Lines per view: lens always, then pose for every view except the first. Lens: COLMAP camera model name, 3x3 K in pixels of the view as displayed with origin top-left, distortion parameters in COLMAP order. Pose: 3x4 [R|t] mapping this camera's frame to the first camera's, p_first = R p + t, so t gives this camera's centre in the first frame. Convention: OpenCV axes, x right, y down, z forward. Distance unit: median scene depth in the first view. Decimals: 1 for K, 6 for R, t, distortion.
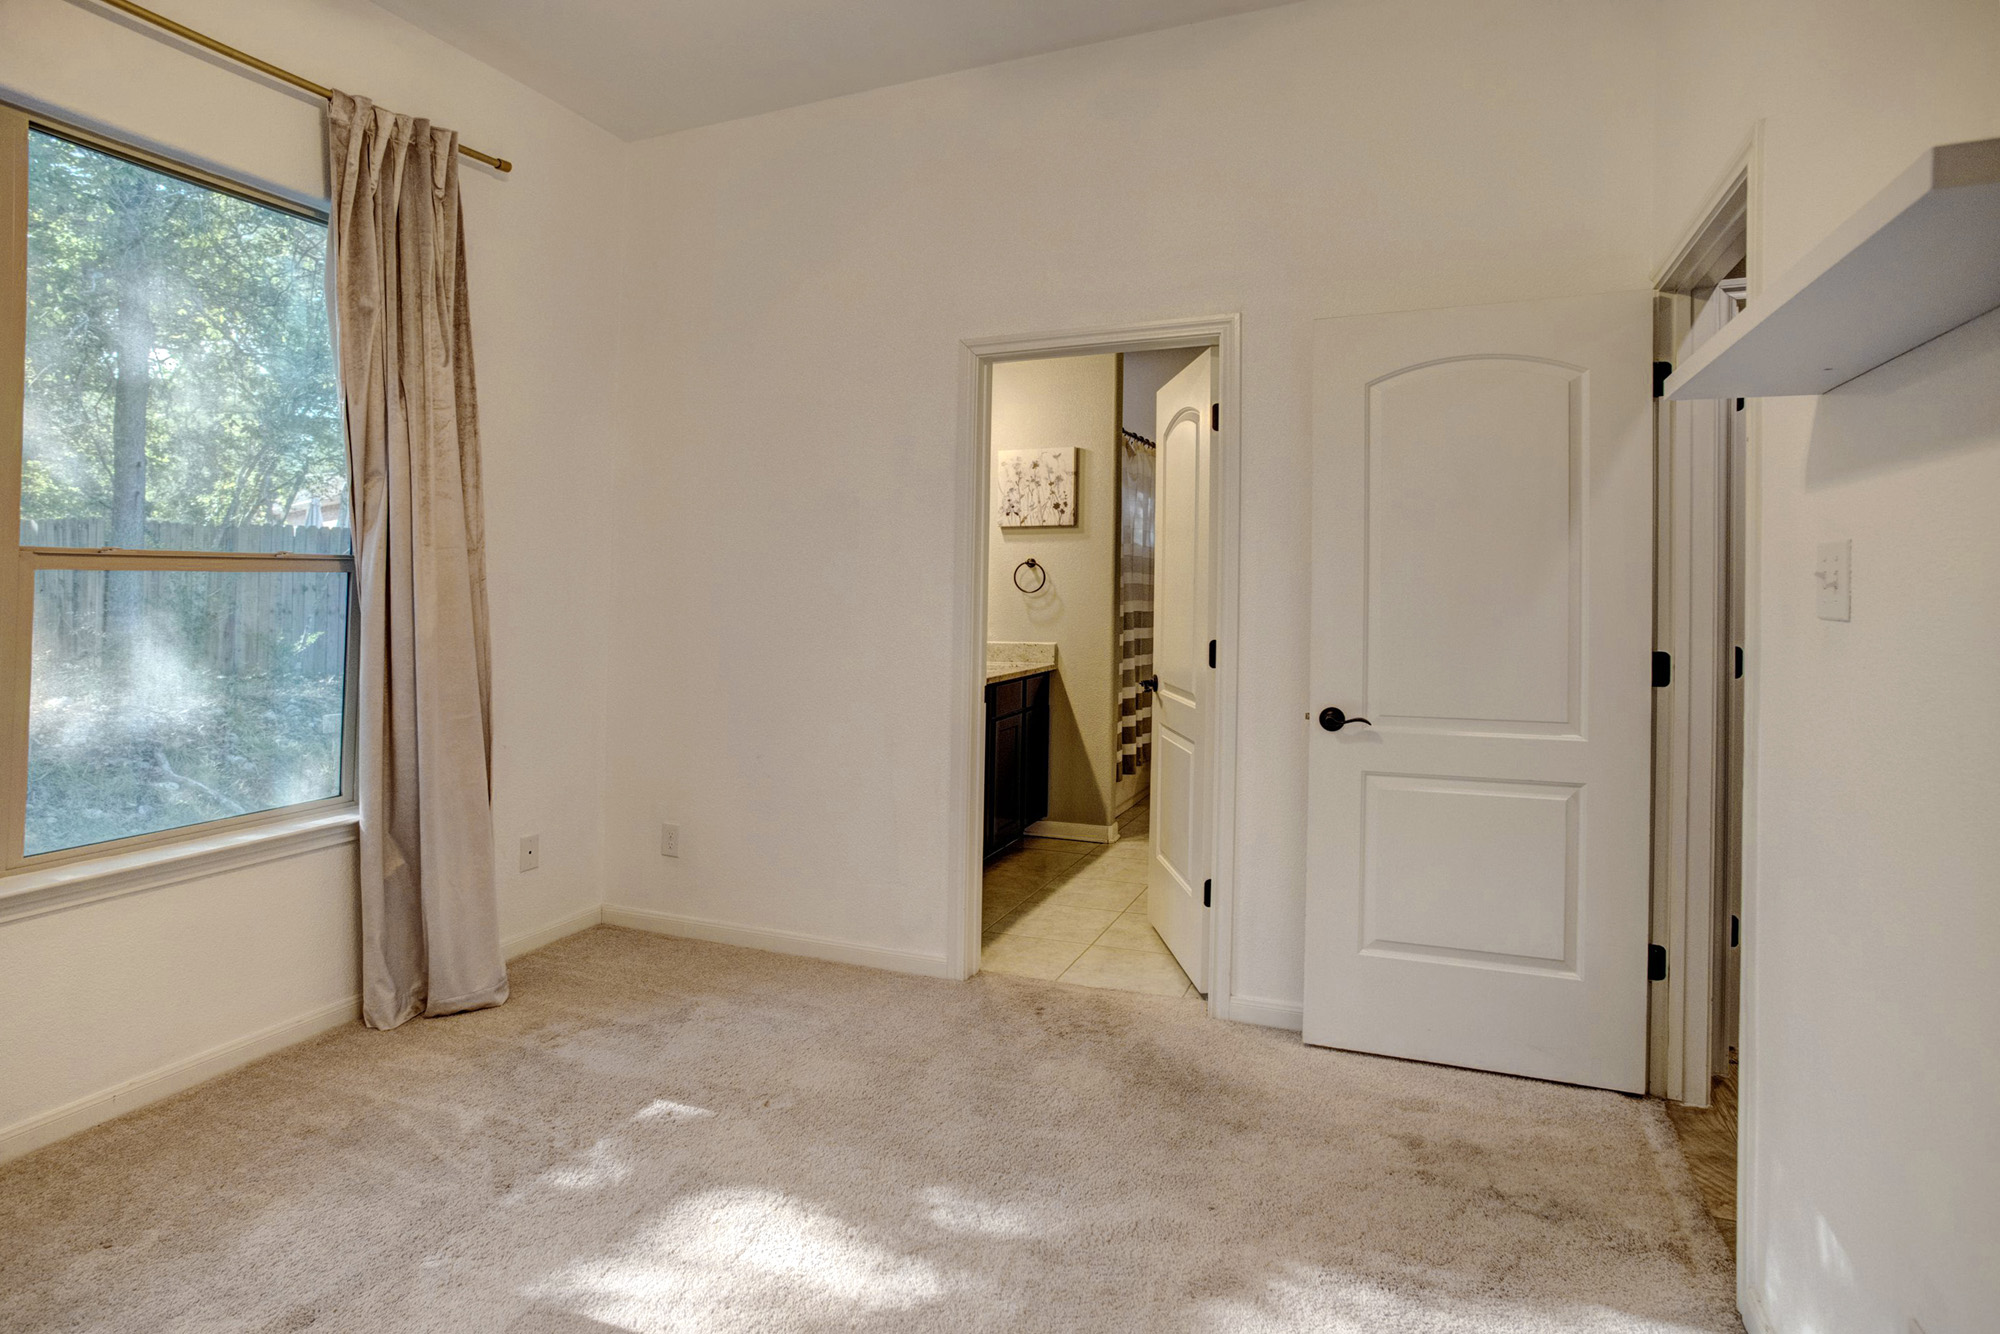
lens RADIAL K [[1064.0, 0, 998.6], [0, 1064.0, 574.7], [0, 0, 1]] dist [-0.061322, 0.039269]
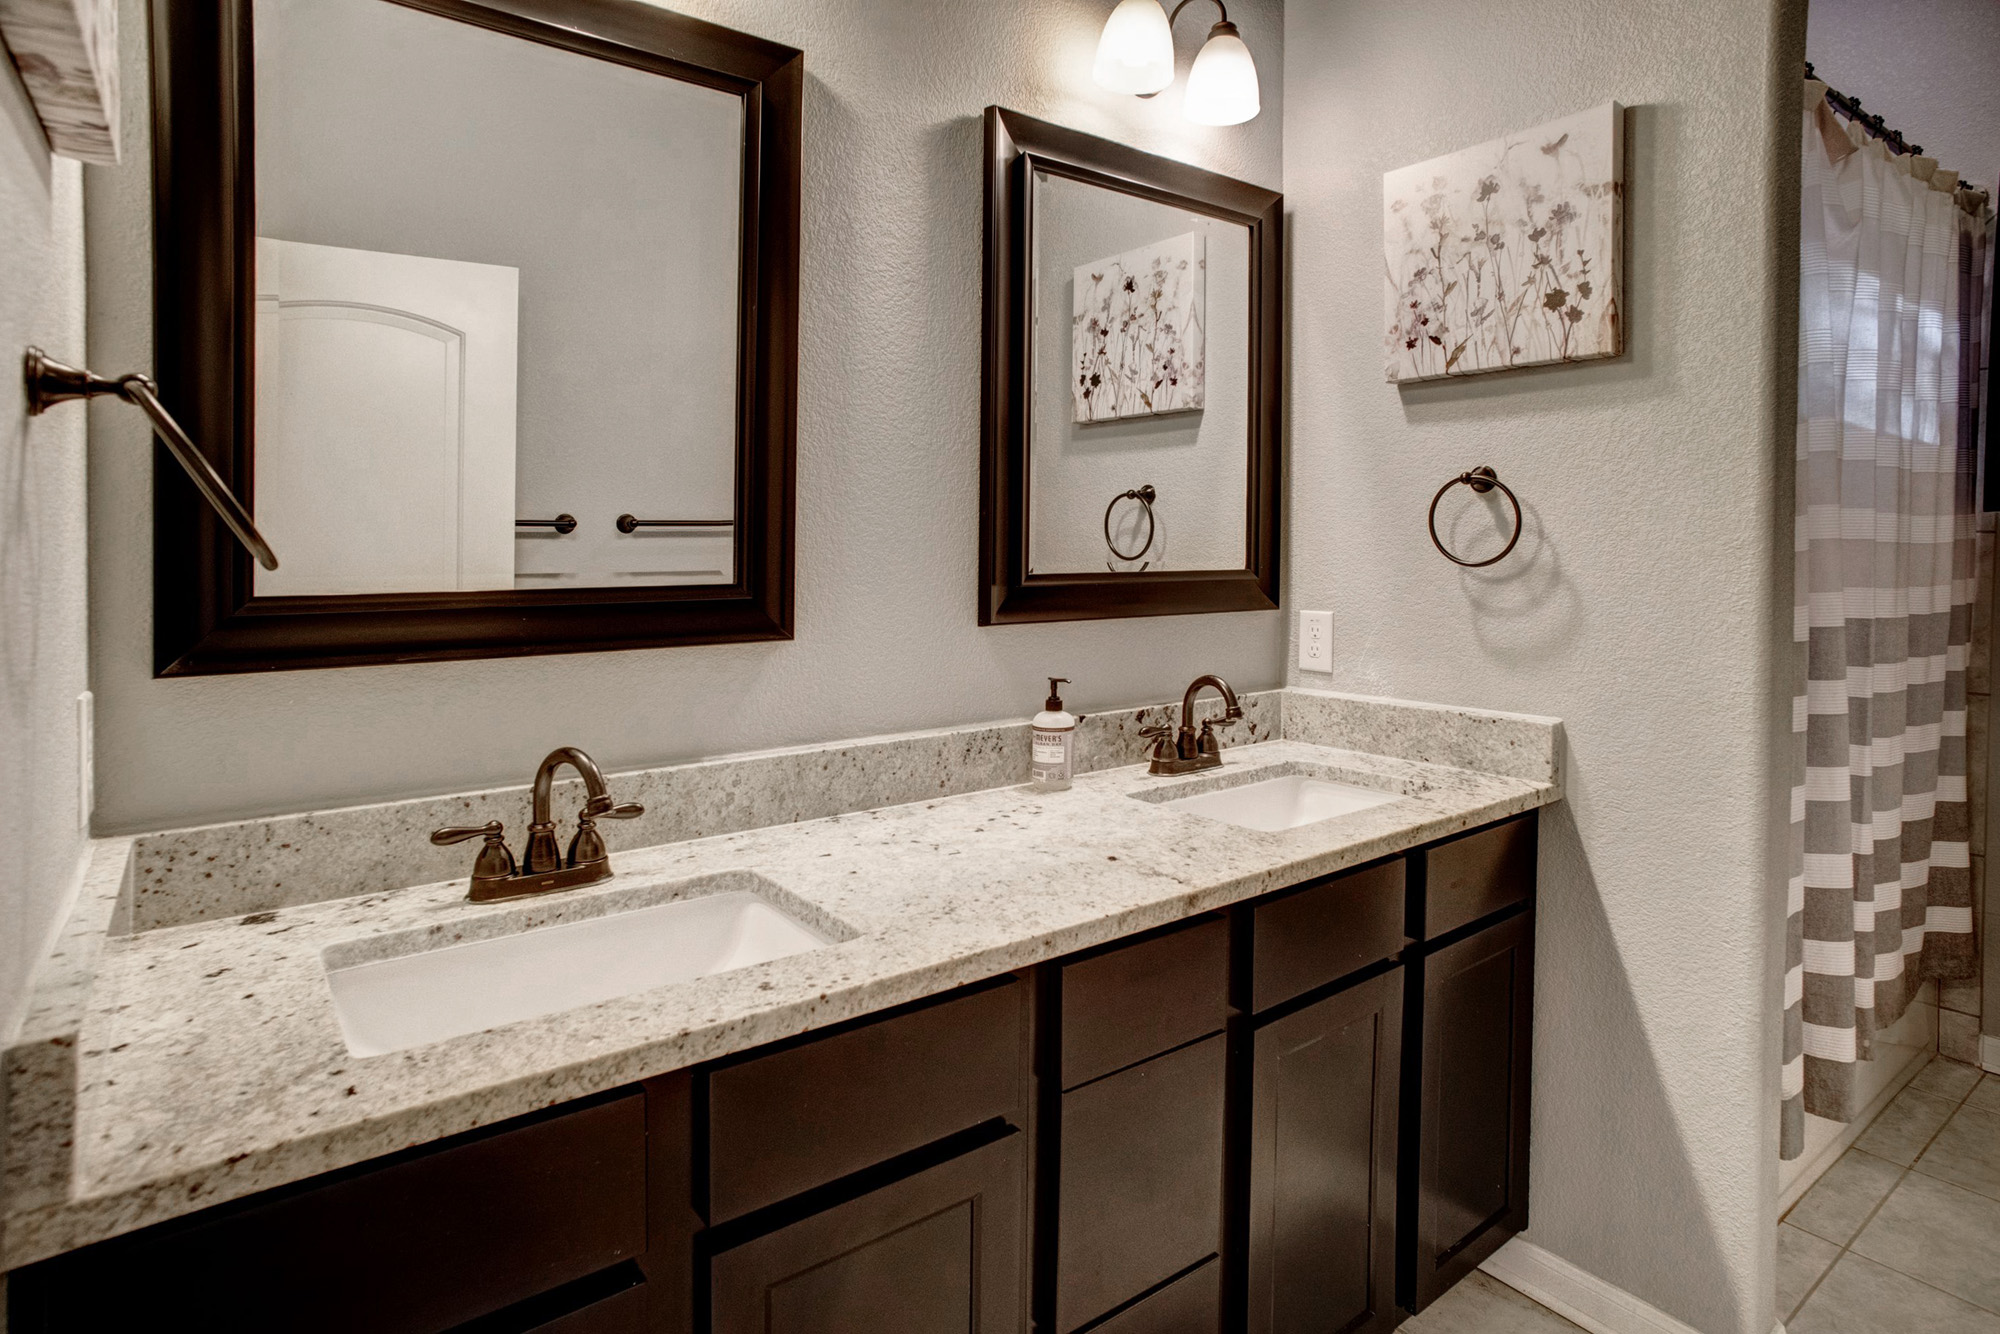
lens RADIAL K [[1089.8, 0, 1005.1], [0, 1089.8, 551.9], [0, 0, 1]] dist [-0.062207, 0.042861]
pose [[0.862293, -0.002777, -0.506403, 0.075538], [0.013730, 0.999746, 0.017898, 0.003982], [0.506224, -0.022386, 0.862111, 0.633472]]
